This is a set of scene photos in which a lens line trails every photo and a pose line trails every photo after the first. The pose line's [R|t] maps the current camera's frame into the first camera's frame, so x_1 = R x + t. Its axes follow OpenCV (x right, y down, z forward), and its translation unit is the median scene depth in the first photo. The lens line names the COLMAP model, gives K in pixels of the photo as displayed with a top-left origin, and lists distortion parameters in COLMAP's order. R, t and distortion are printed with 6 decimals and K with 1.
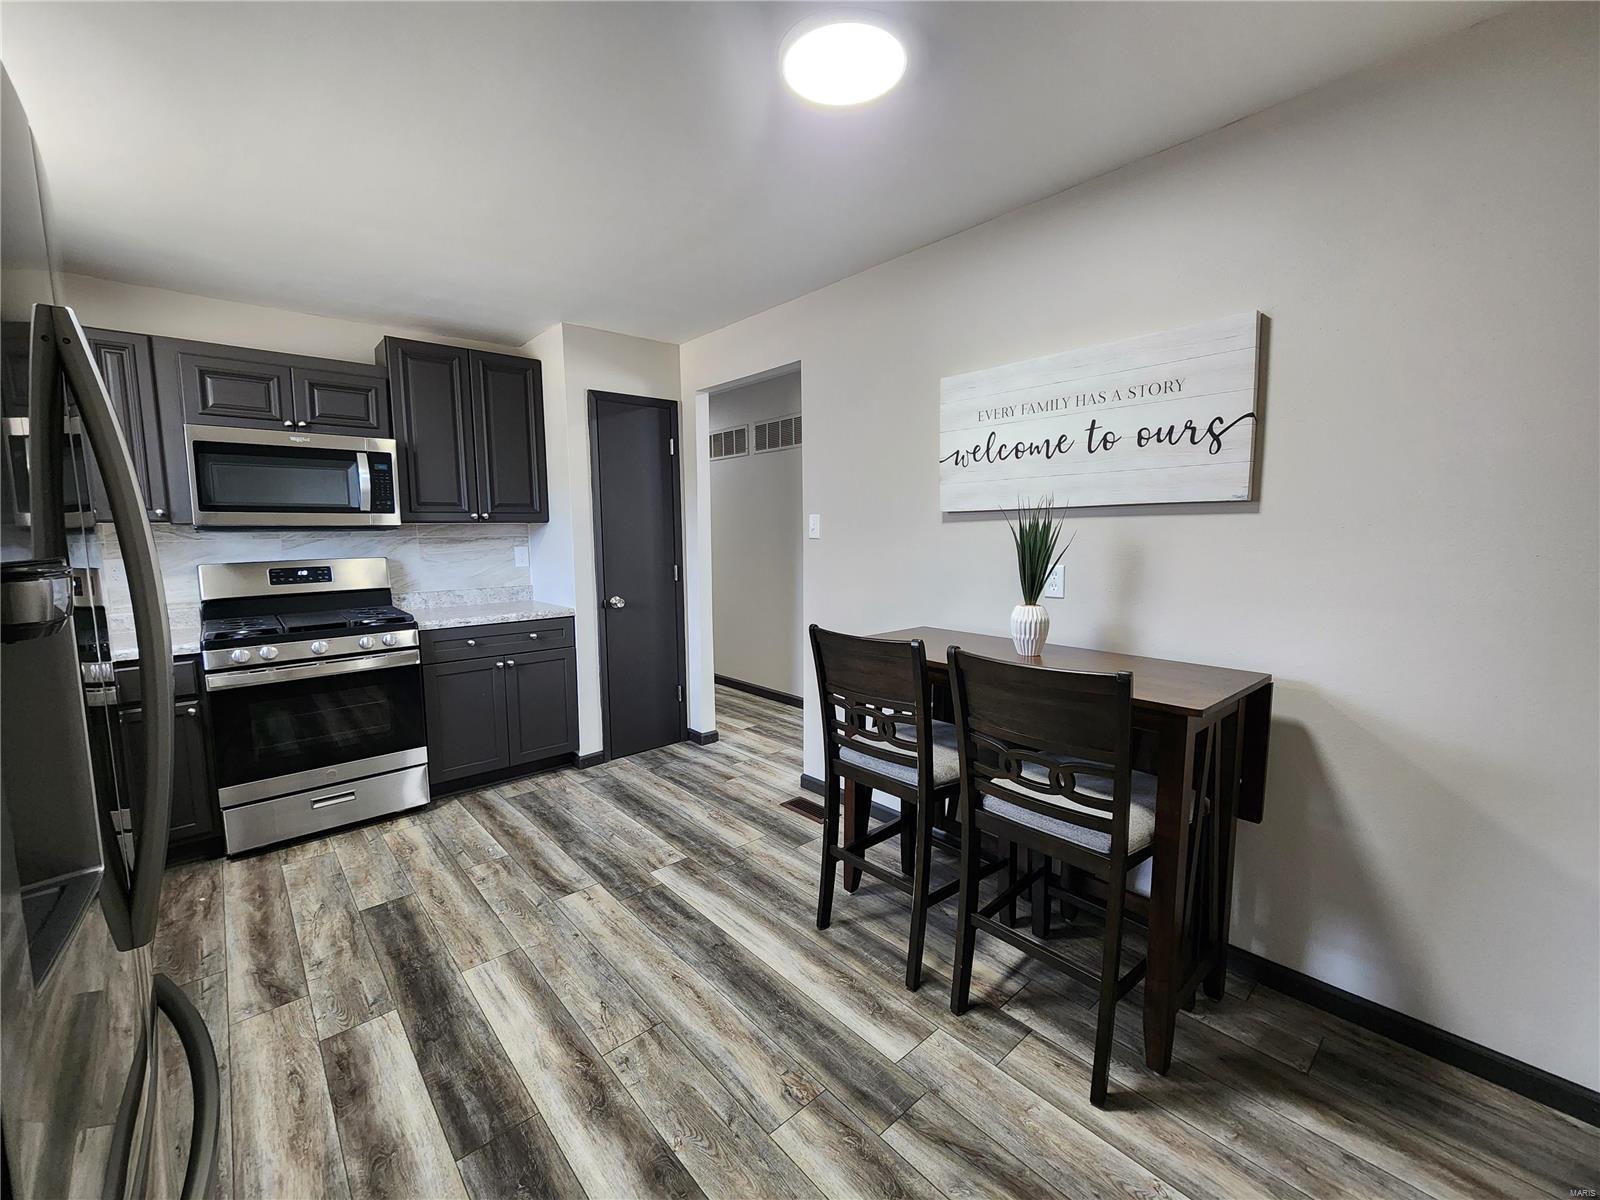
lens RADIAL K [[655.8, 0, 791.5], [0, 655.8, 601.4], [0, 0, 1]] dist [0.001790, -0.000853]
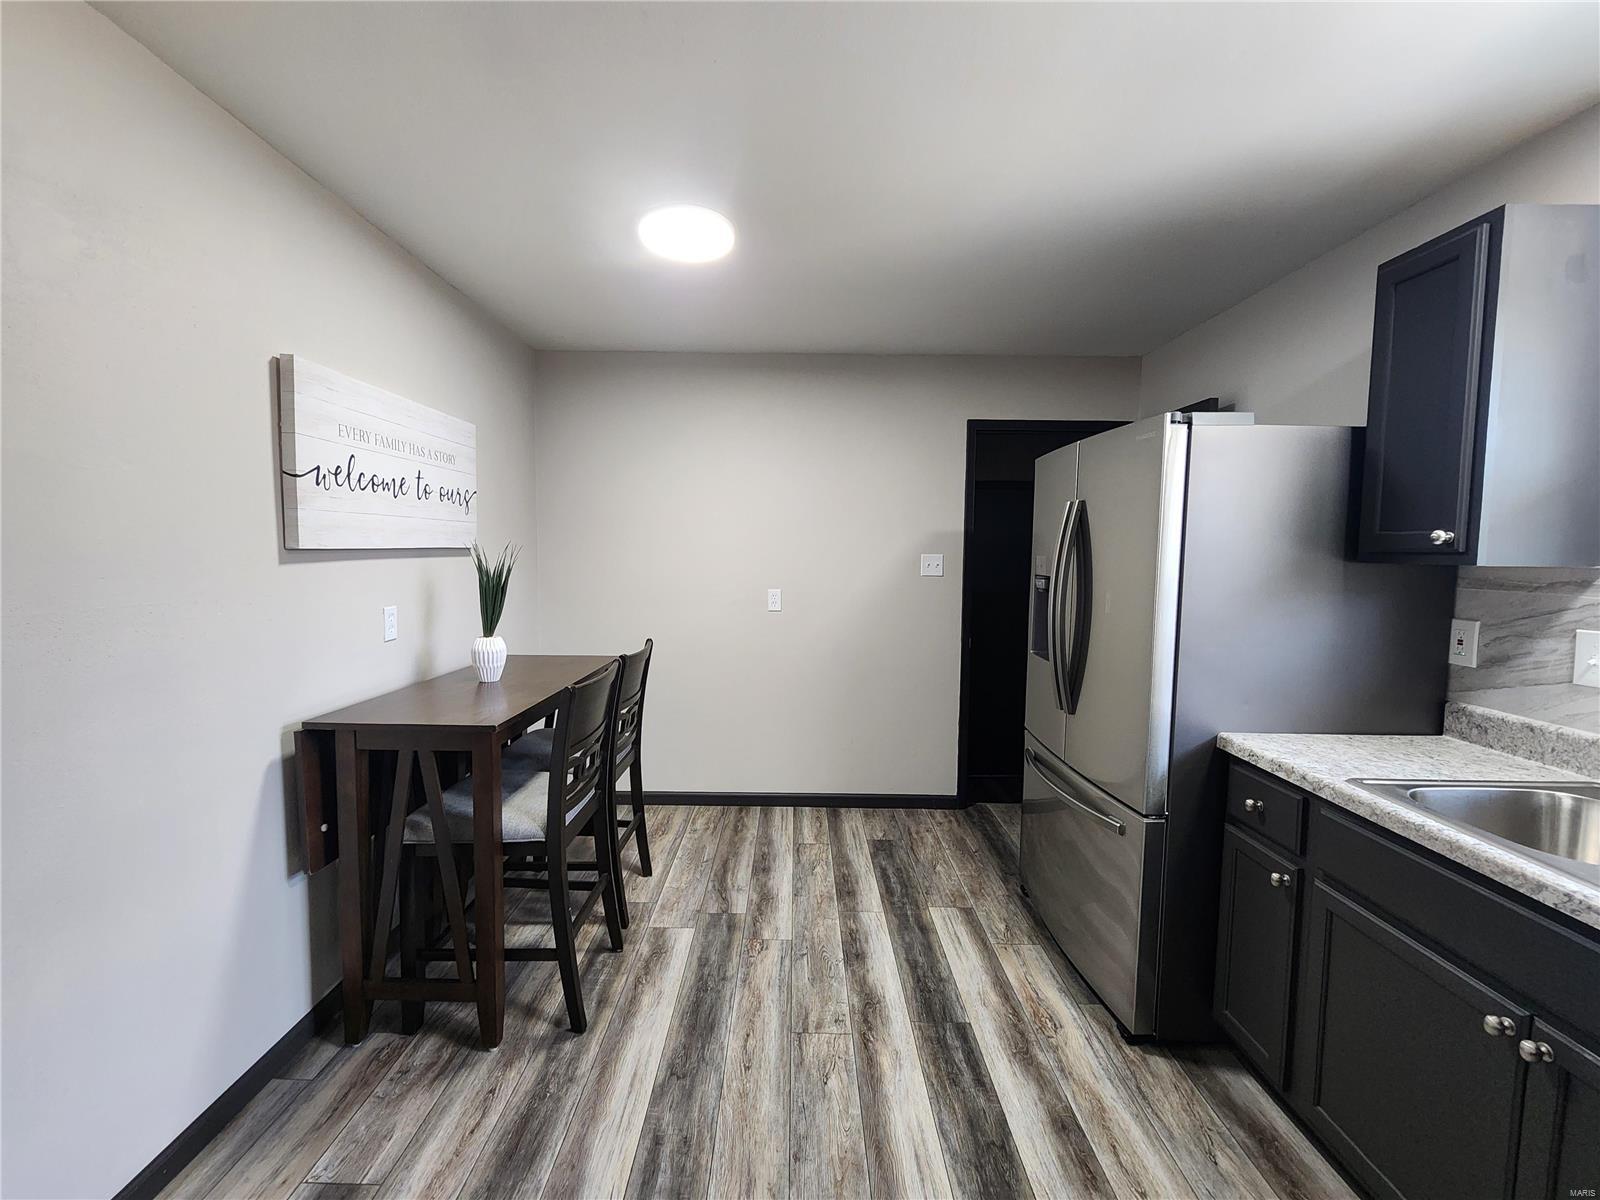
lens RADIAL K [[655.8, 0, 794.8], [0, 655.8, 598.1], [0, 0, 1]] dist [0.001790, -0.000853]
pose [[-0.749081, -0.044522, 0.660981, -0.821602], [0.072859, 0.986150, 0.148994, -0.200889], [-0.658460, 0.159767, -0.735463, 1.569007]]
